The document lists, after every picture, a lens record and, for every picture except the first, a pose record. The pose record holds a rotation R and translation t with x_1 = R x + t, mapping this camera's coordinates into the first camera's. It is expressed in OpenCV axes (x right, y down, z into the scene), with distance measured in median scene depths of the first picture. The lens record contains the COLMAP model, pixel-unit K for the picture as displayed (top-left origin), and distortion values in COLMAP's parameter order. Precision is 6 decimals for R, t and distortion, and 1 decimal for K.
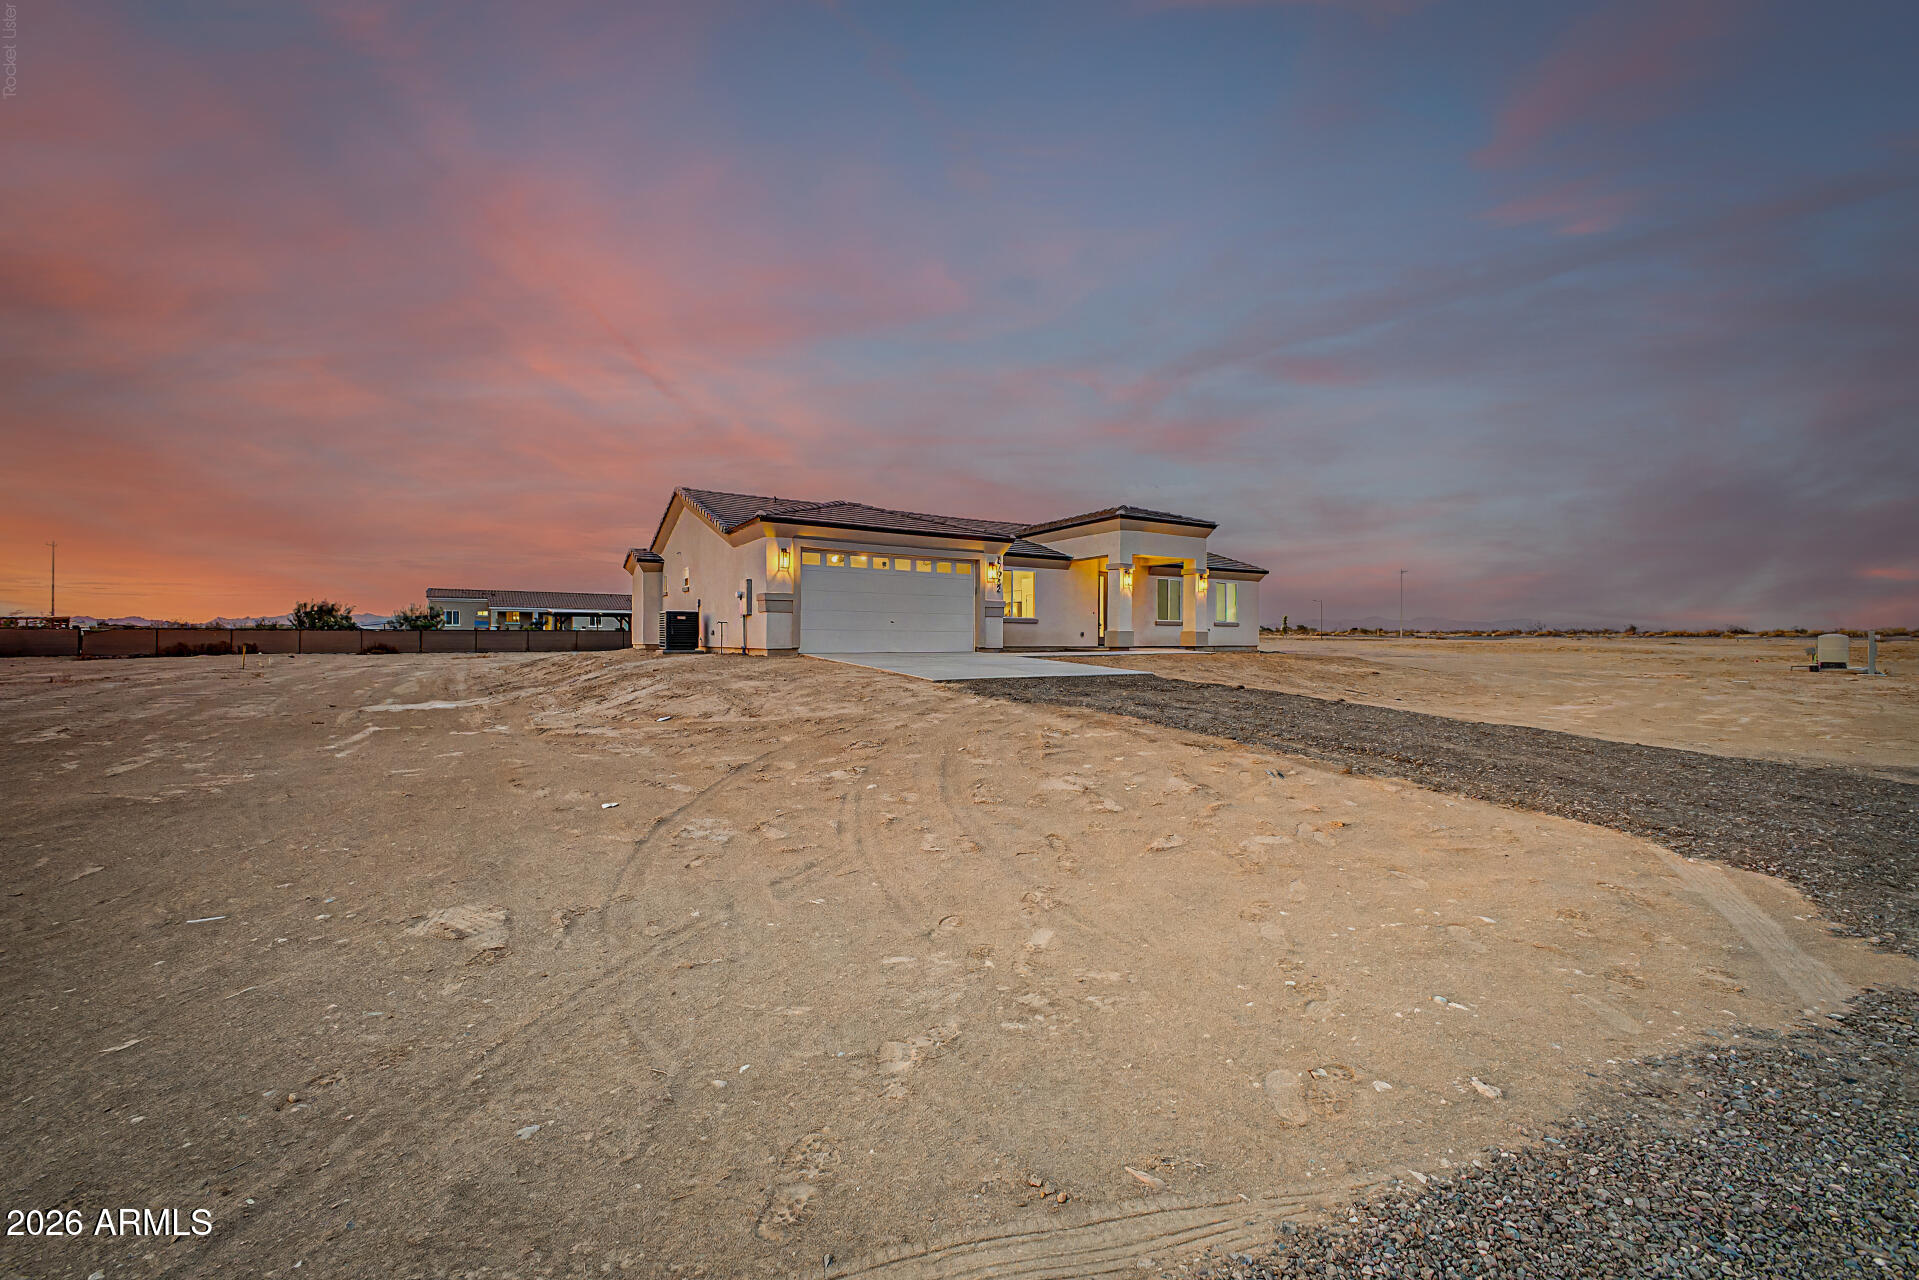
lens RADIAL K [[764.3, 0, 959.5], [0, 764.3, 640.0], [0, 0, 1]] dist [0.000654, -0.000045]
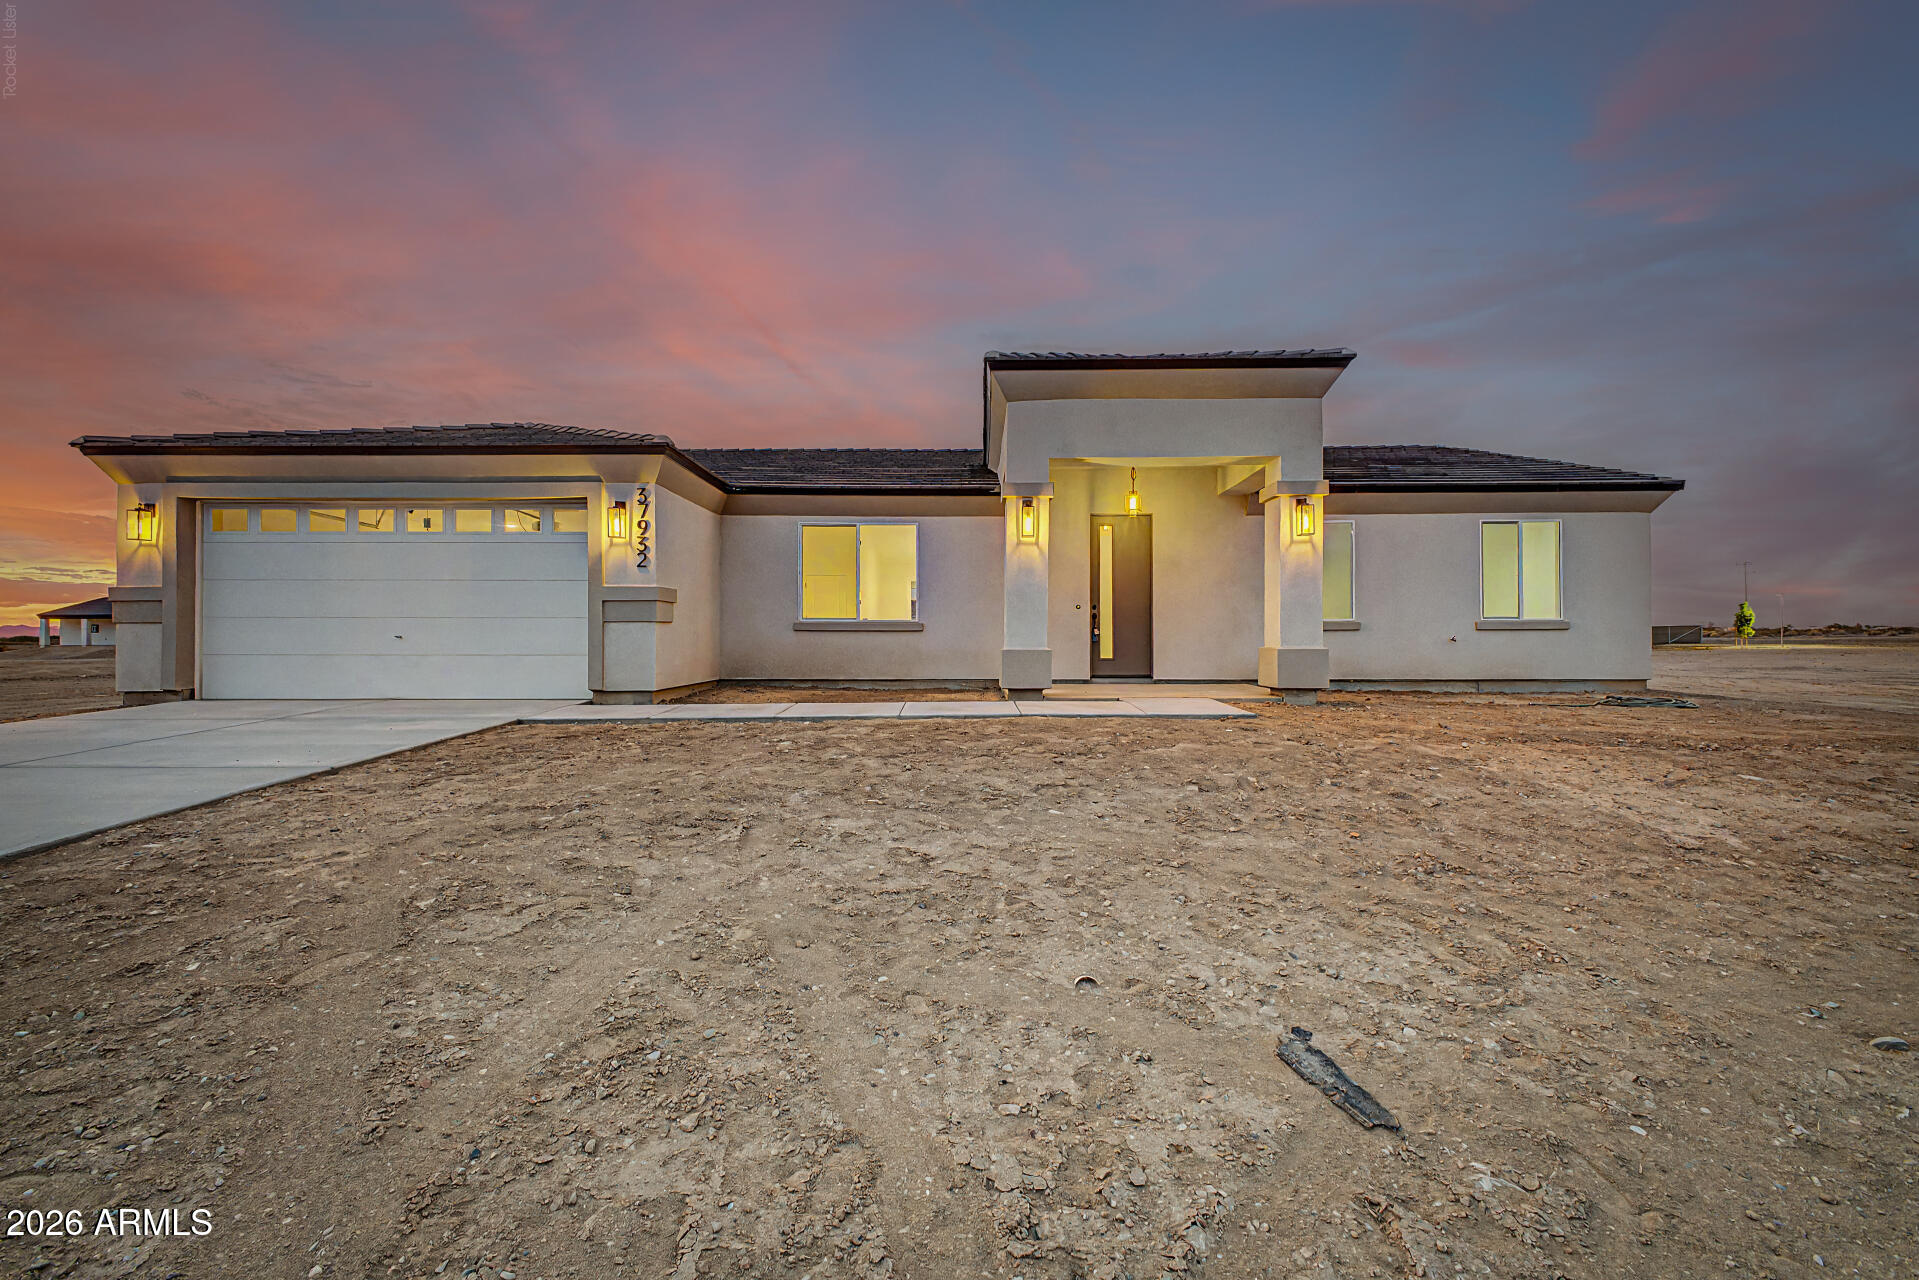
lens RADIAL K [[764.3, 0, 959.5], [0, 764.3, 640.0], [0, 0, 1]] dist [0.000654, -0.000045]
pose [[0.844404, -0.007501, -0.535654, 0.379934], [0.003451, 0.999957, -0.008563, -0.012087], [0.535696, 0.005382, 0.844394, 0.602582]]
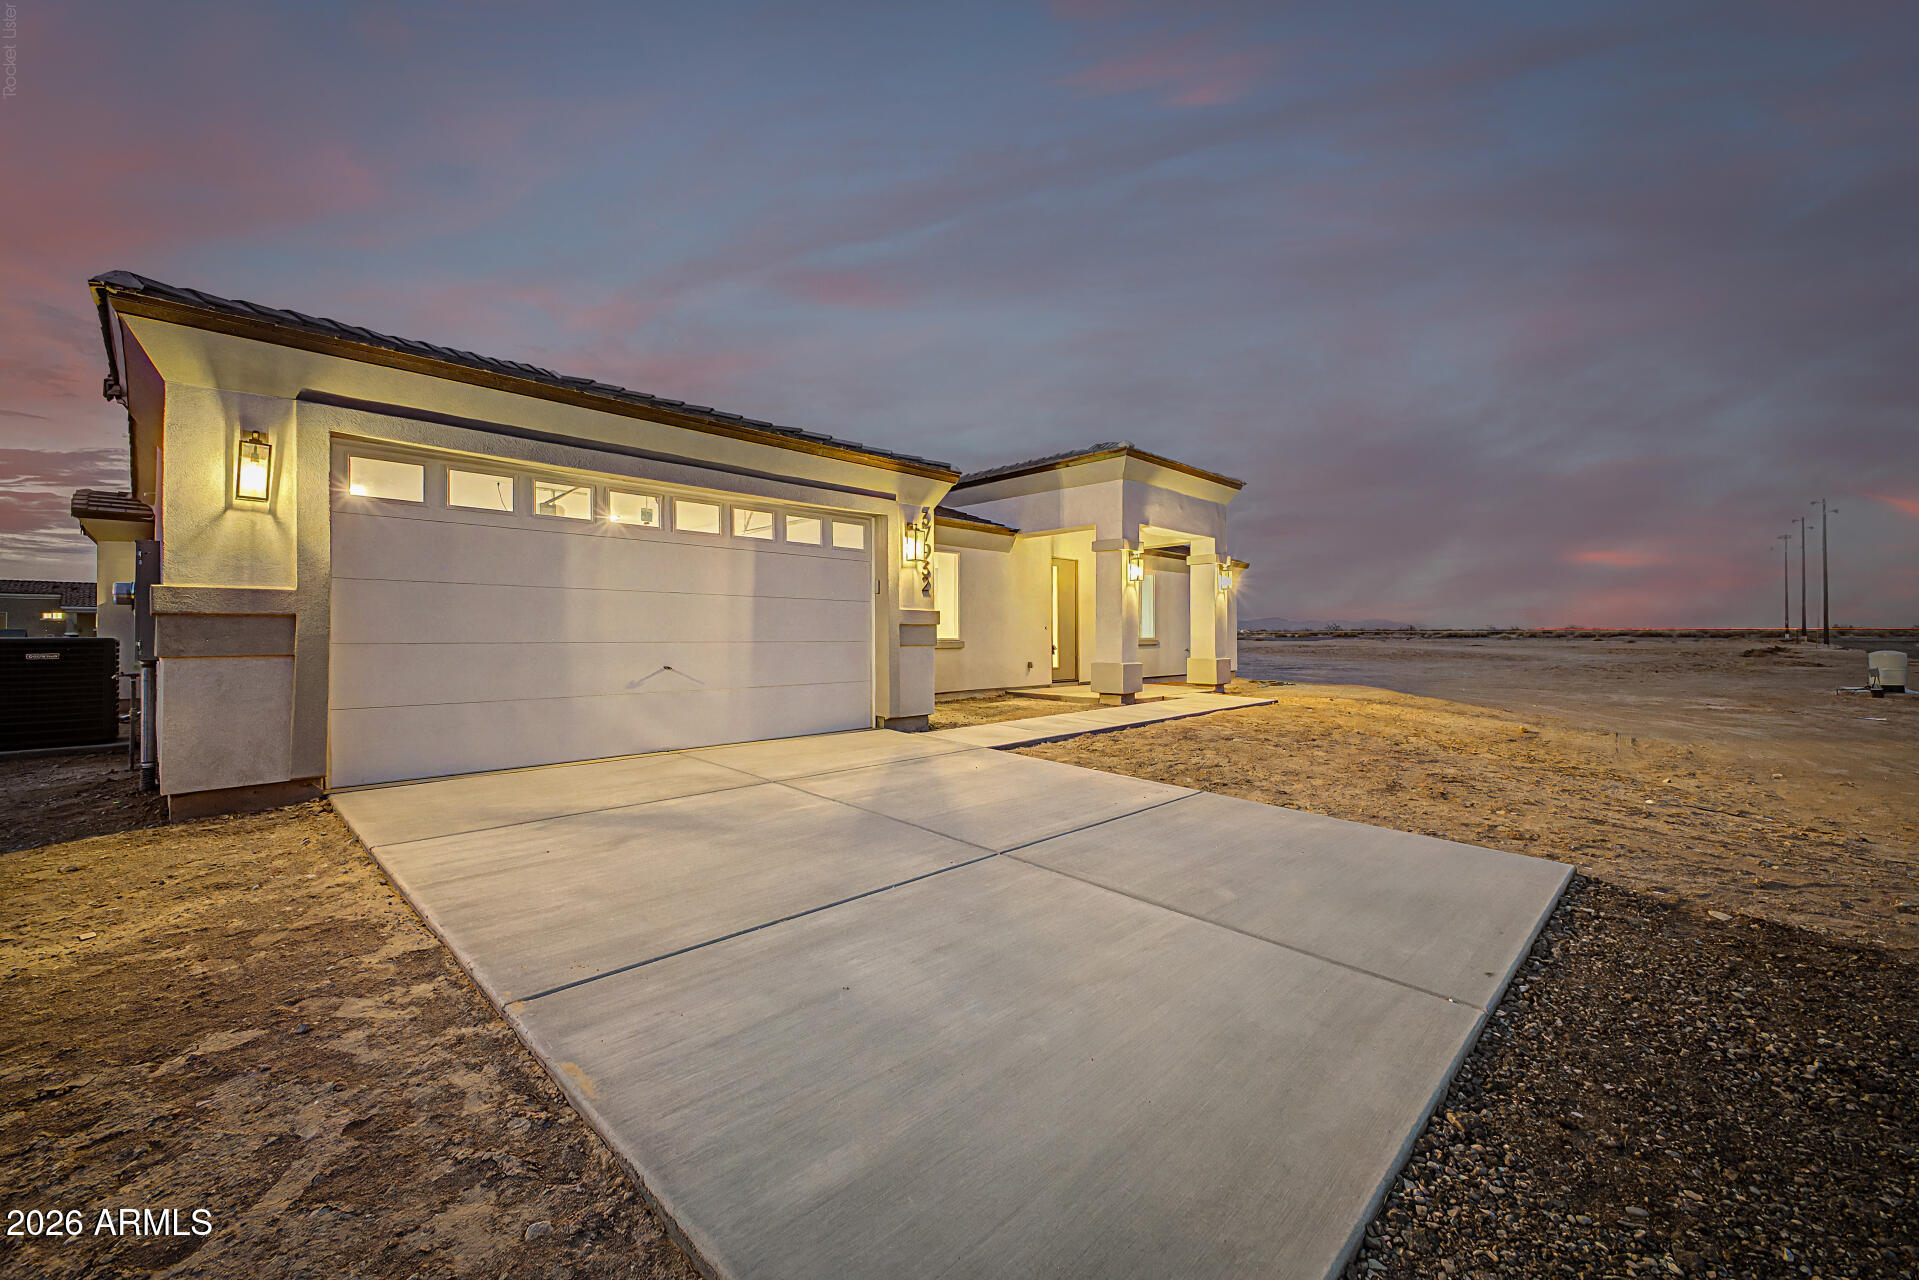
lens RADIAL K [[764.3, 0, 959.5], [0, 764.3, 640.0], [0, 0, 1]] dist [0.000654, -0.000045]
pose [[0.971715, -0.006001, 0.236080, -0.029506], [0.005824, 0.999982, 0.001444, -0.028722], [-0.236084, -0.000028, 0.971733, 0.468307]]
